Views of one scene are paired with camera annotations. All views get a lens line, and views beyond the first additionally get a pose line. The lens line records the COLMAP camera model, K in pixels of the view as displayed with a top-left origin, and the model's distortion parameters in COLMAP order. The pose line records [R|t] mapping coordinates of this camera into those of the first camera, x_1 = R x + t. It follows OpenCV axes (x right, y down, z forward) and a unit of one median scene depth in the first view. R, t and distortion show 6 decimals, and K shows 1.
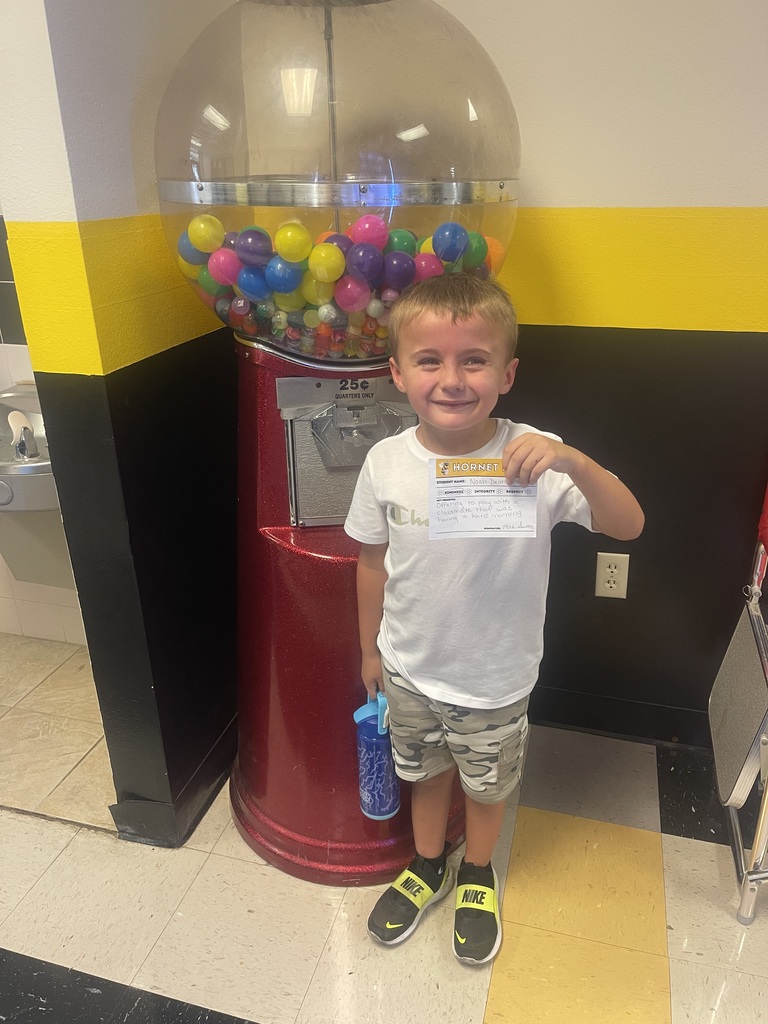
lens RADIAL K [[762.2, 0, 384.0], [0, 762.2, 512.0], [0, 0, 1]] dist [0.075104, -0.112623]
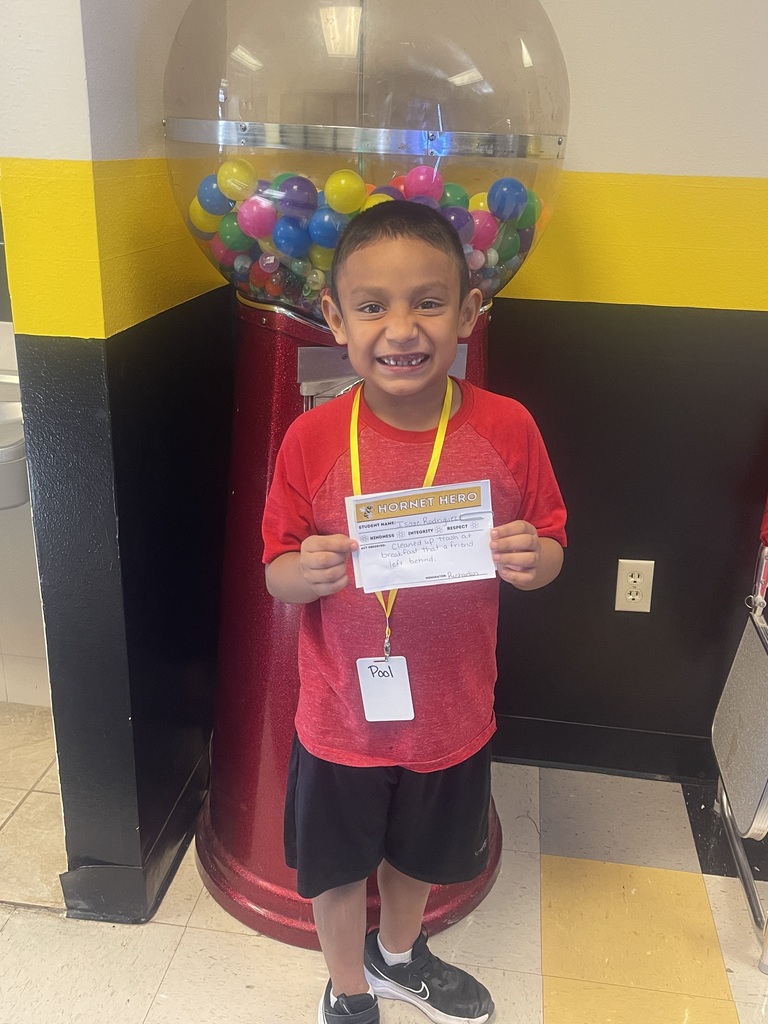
lens RADIAL K [[967.7, 0, 384.0], [0, 967.7, 512.0], [0, 0, 1]] dist [0.077028, -0.121753]
pose [[0.991209, -0.006201, 0.132159, -0.188824], [0.012491, 0.998825, -0.046815, 0.065478], [-0.131713, 0.048054, 0.990122, -0.101350]]
